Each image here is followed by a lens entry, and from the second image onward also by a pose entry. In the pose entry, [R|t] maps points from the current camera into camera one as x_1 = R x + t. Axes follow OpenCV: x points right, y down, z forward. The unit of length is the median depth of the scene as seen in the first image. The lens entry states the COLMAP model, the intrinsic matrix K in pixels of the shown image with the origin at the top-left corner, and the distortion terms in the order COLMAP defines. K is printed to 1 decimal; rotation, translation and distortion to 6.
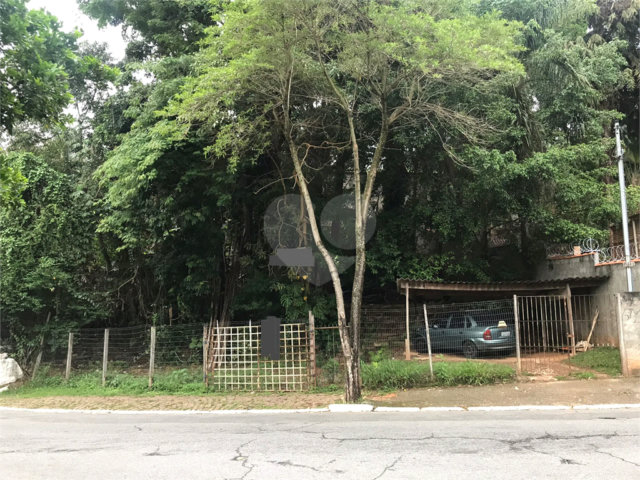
lens RADIAL K [[519.5, 0, 332.6], [0, 519.5, 239.2], [0, 0, 1]] dist [-0.002448, 0.001342]
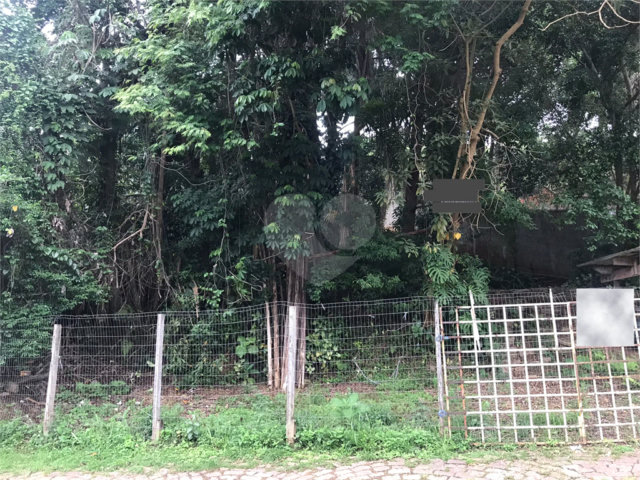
lens RADIAL K [[519.5, 0, 332.6], [0, 519.5, 239.2], [0, 0, 1]] dist [-0.002448, 0.001342]
pose [[0.969393, 0.038331, 0.242502, -0.376686], [-0.035234, 0.999233, -0.017098, 0.102118], [-0.242972, 0.008031, 0.970000, 0.483776]]
